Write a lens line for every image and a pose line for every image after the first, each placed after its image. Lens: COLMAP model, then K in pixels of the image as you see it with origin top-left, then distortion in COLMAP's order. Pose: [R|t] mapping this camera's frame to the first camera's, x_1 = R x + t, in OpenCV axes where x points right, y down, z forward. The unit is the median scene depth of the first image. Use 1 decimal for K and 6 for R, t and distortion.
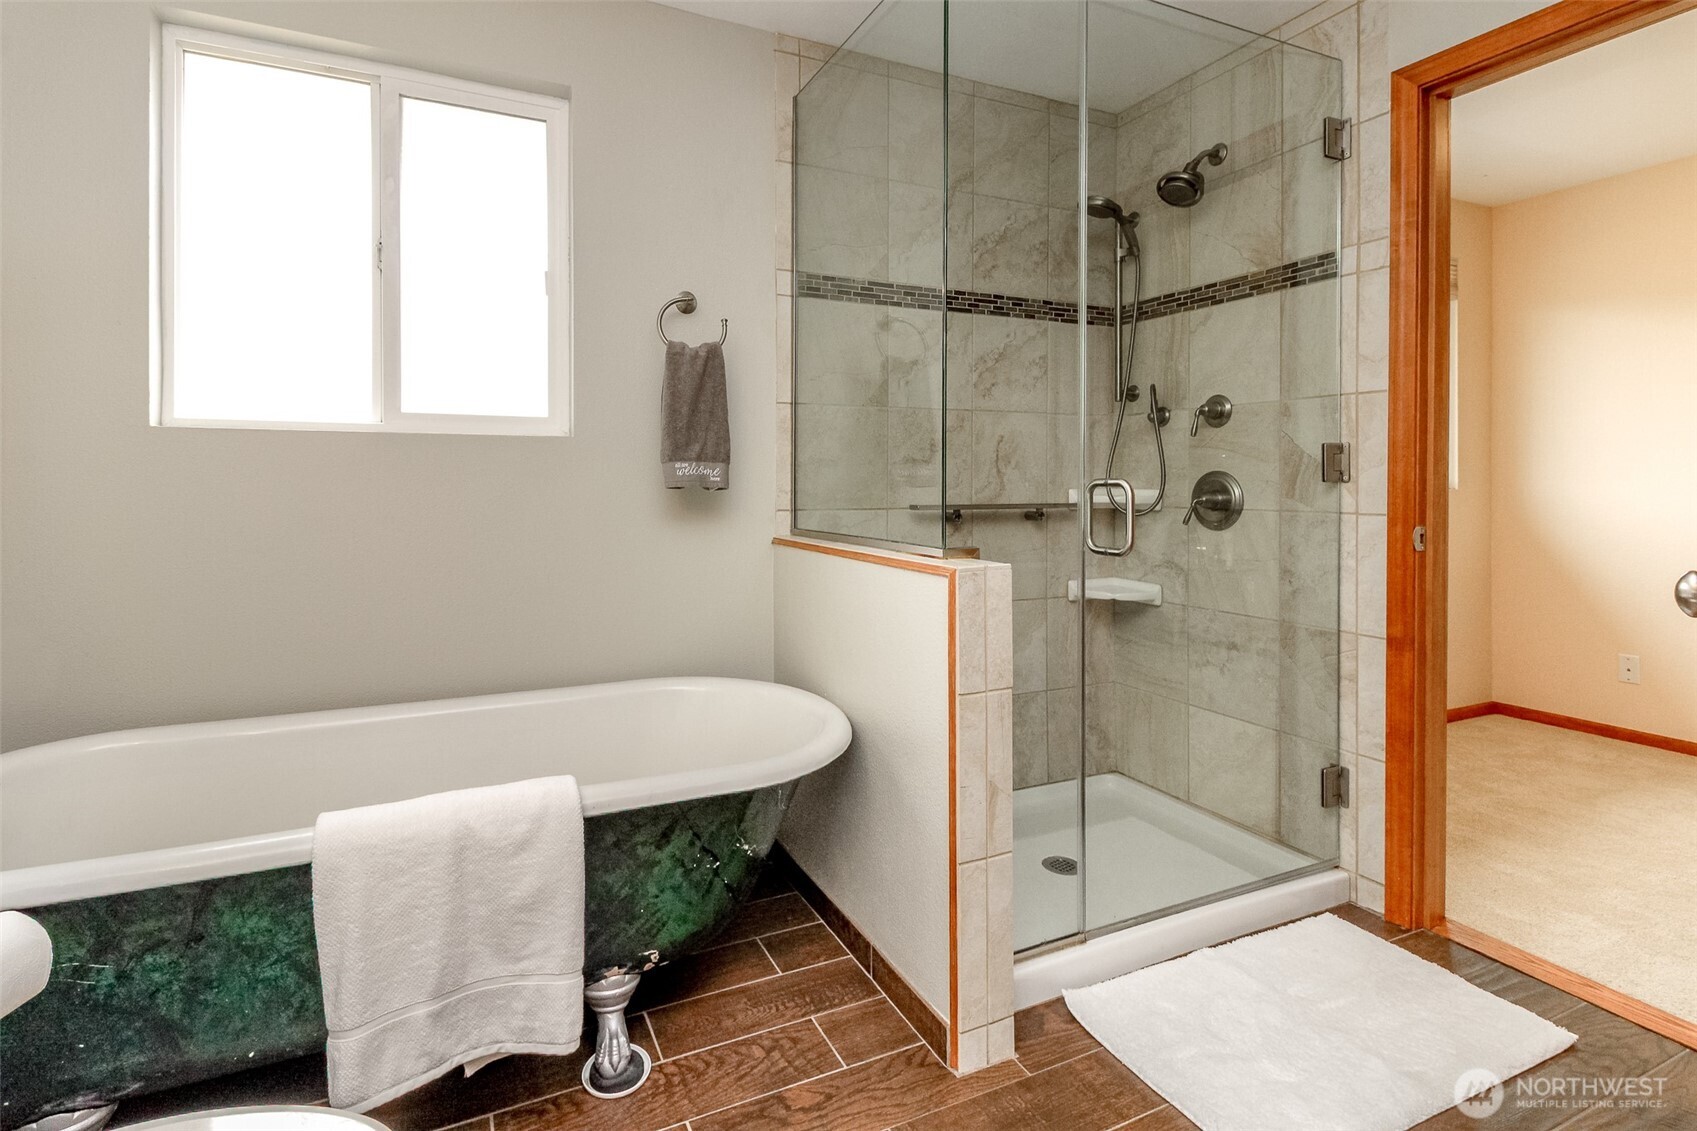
lens RADIAL K [[790.3, 0, 846.7], [0, 790.3, 483.5], [0, 0, 1]] dist [0.025652, -0.014772]
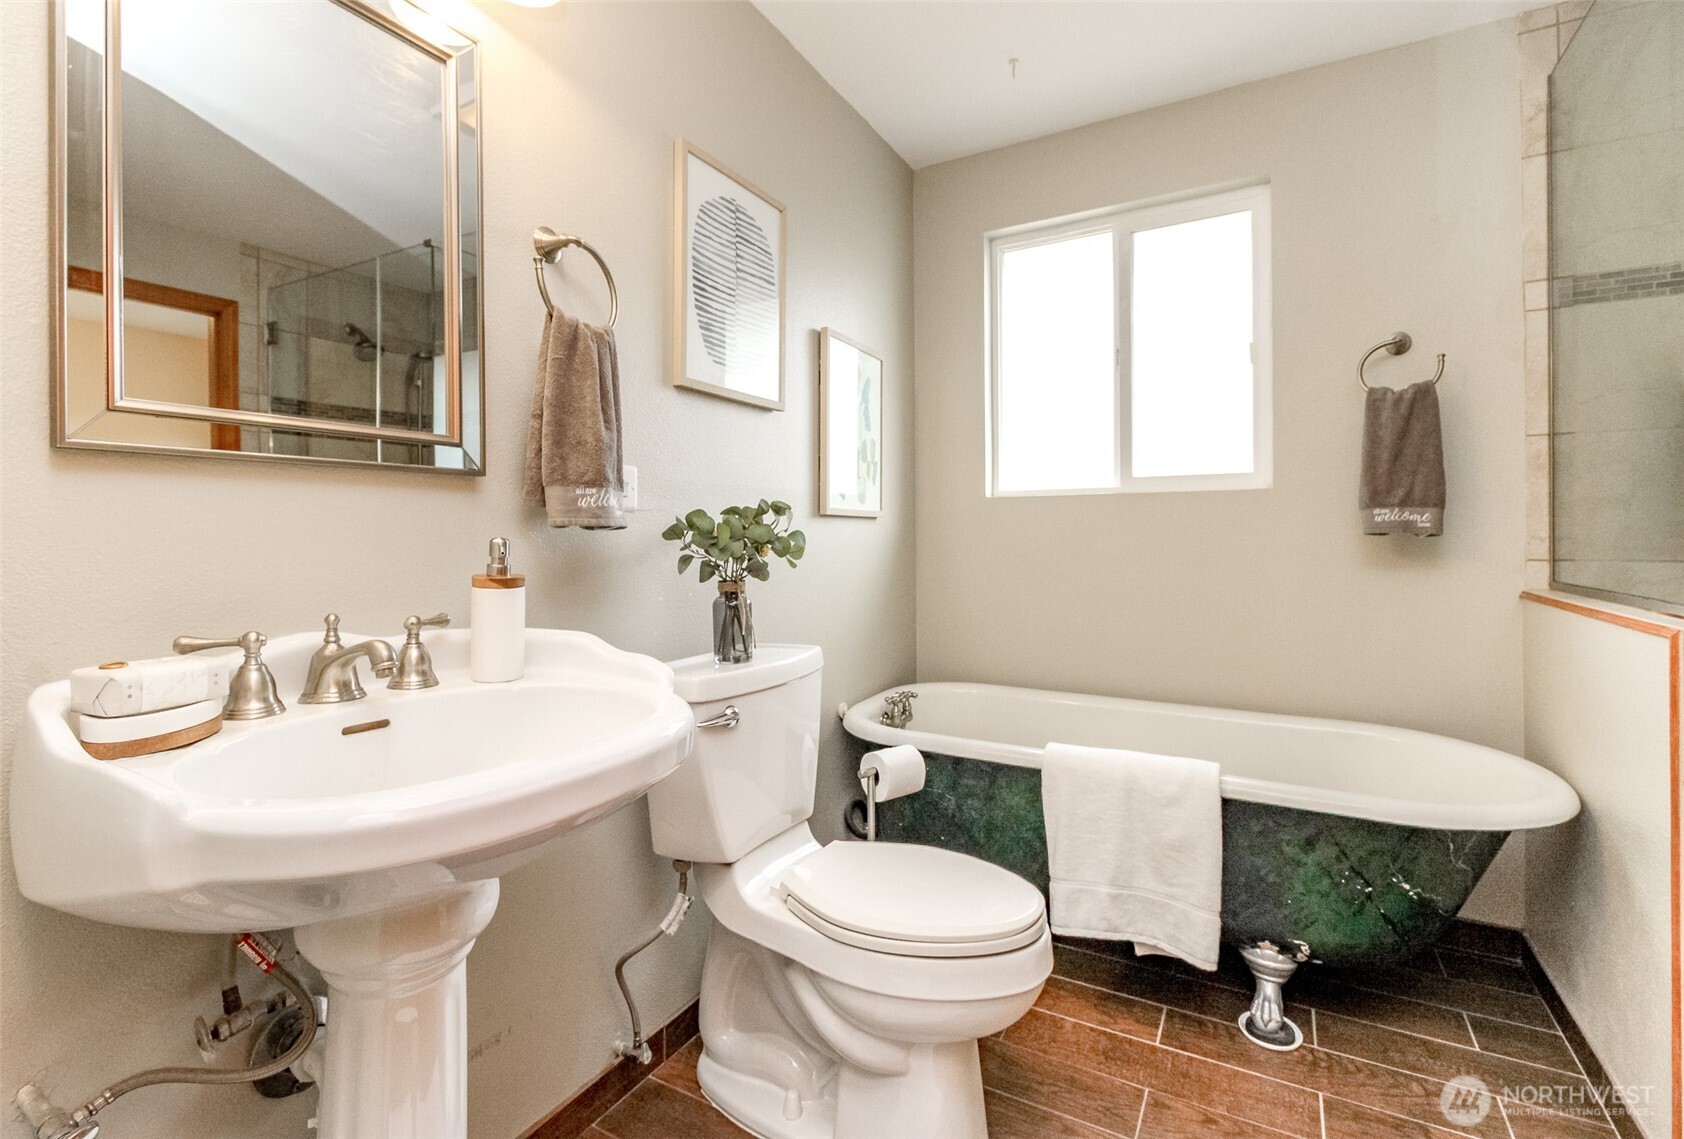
lens RADIAL K [[776.9, 0, 823.0], [0, 776.9, 535.8], [0, 0, 1]] dist [0.013949, -0.009419]
pose [[0.558365, -0.003831, -0.829587, 0.286426], [0.005166, 0.999986, -0.001141, 0.006758], [0.829579, -0.003649, 0.558377, -0.174389]]
